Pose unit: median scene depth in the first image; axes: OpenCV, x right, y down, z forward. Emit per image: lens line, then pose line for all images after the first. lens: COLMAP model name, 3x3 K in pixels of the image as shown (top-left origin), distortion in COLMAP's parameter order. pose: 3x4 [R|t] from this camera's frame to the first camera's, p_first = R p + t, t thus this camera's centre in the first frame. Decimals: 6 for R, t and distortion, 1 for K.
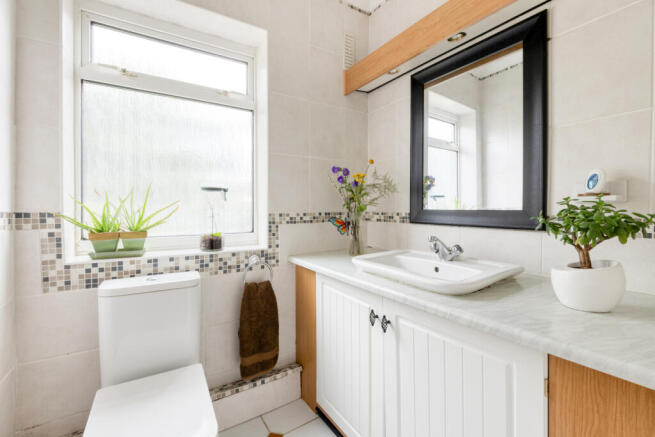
lens RADIAL K [[278.5, 0, 331.2], [0, 278.5, 209.5], [0, 0, 1]] dist [-0.005117, -0.003196]
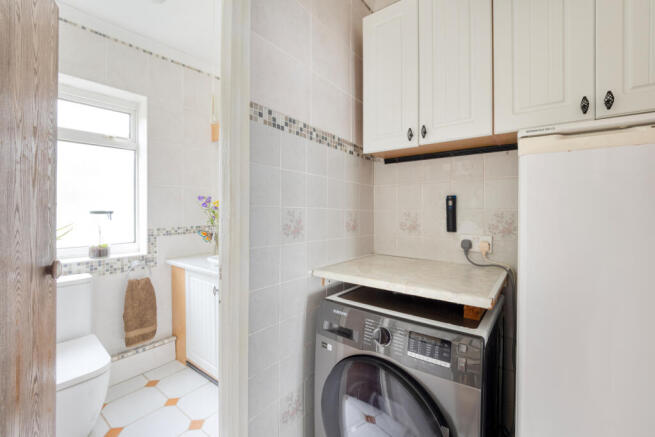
lens RADIAL K [[278.5, 0, 329.0], [0, 278.5, 212.1], [0, 0, 1]] dist [-0.005117, -0.003196]
pose [[0.945245, -0.000197, 0.326362, 0.177382], [-0.002792, 0.999958, 0.008690, -0.085410], [-0.326350, -0.009126, 0.945205, -0.606167]]
